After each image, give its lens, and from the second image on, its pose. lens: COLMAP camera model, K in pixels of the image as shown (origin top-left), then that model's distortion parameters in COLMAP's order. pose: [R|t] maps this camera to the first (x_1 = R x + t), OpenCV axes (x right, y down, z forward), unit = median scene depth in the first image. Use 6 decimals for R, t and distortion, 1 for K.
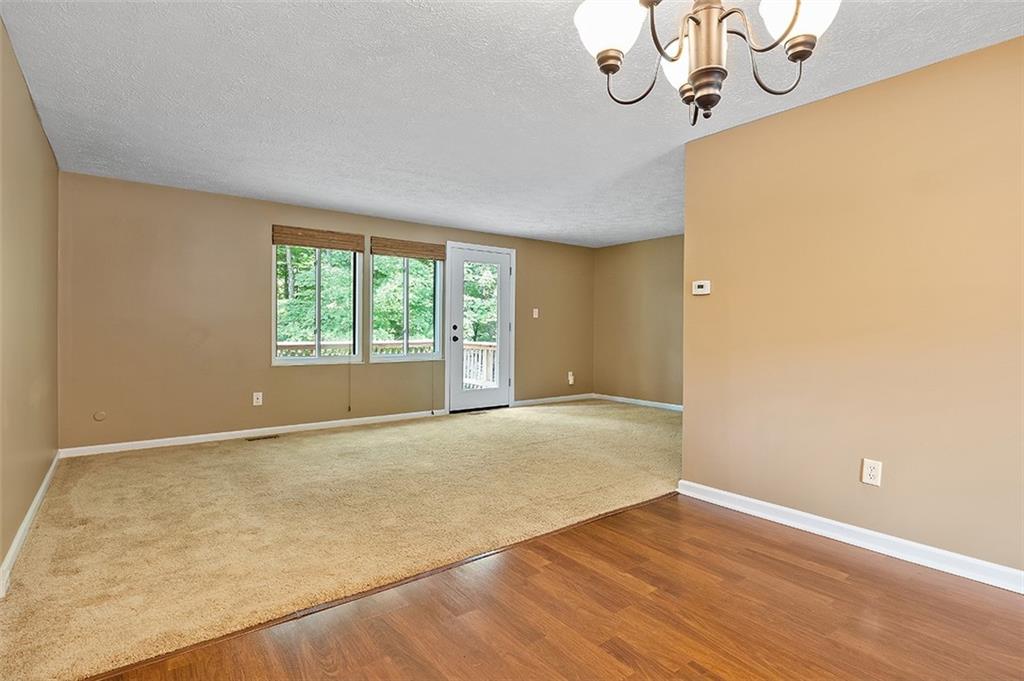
lens RADIAL K [[510.5, 0, 513.9], [0, 510.5, 332.5], [0, 0, 1]] dist [-0.009306, 0.001170]
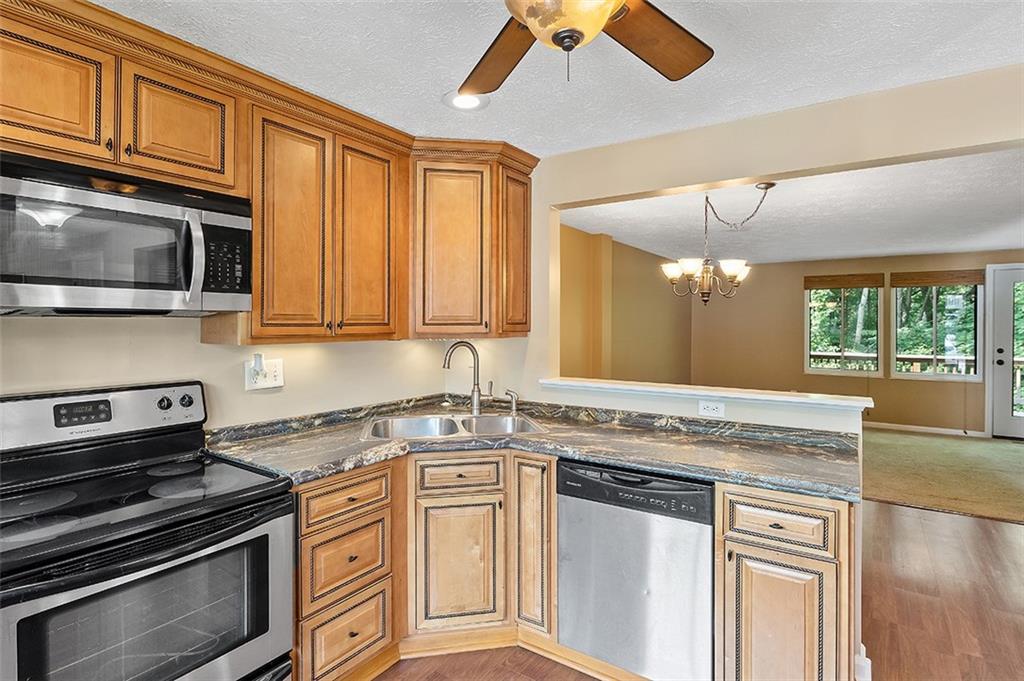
lens RADIAL K [[510.5, 0, 514.6], [0, 510.5, 327.6], [0, 0, 1]] dist [-0.009306, 0.001170]
pose [[0.301416, -0.002707, -0.953489, 0.543918], [-0.006440, 0.999967, -0.004875, -0.045012], [0.953471, 0.007609, 0.301389, -0.186688]]
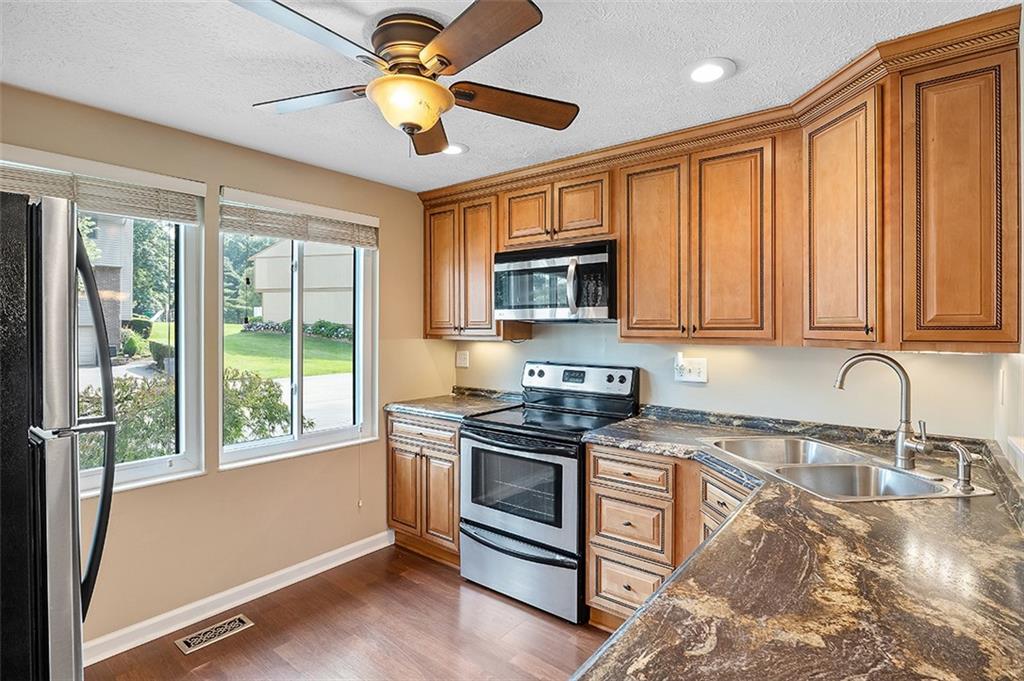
lens RADIAL K [[510.5, 0, 509.2], [0, 510.5, 331.0], [0, 0, 1]] dist [-0.009306, 0.001170]
pose [[-0.973744, -0.008655, -0.227483, 0.393477], [-0.012574, 0.999796, 0.015787, -0.050259], [0.227300, 0.018233, -0.973654, 0.140587]]
